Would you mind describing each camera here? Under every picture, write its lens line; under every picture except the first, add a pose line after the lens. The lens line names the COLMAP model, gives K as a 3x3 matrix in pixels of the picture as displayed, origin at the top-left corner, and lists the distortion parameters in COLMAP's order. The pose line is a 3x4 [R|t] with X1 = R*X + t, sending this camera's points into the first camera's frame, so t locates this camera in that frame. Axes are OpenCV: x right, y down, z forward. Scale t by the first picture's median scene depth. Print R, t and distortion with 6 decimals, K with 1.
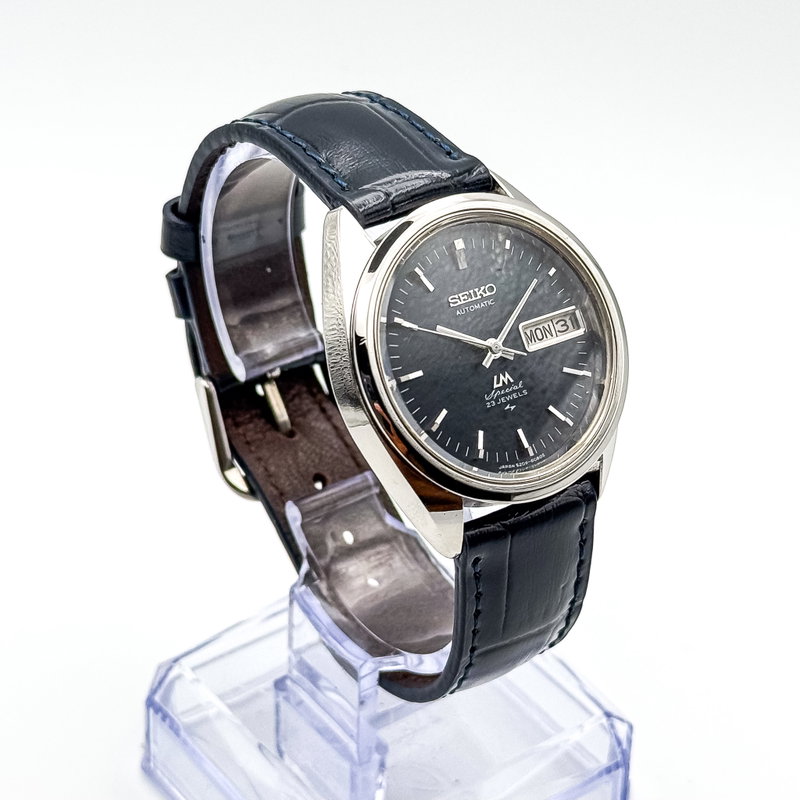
lens RADIAL K [[2497.6, 0, 400.0], [0, 2497.6, 400.0], [0, 0, 1]] dist [0.106101, 1.359358]
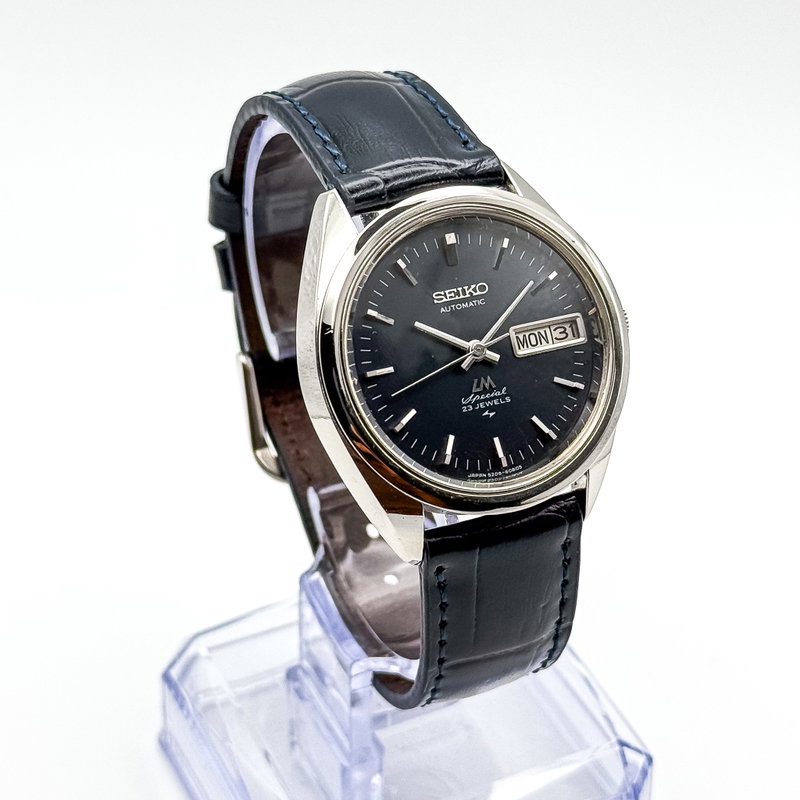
lens RADIAL K [[2497.6, 0, 400.0], [0, 2497.6, 400.0], [0, 0, 1]] dist [0.106101, 1.359358]
pose [[0.981555, 0.092315, -0.167414, 0.164519], [-0.090121, 0.995716, 0.020670, -0.018290], [0.168605, -0.005201, 0.985670, 0.052728]]
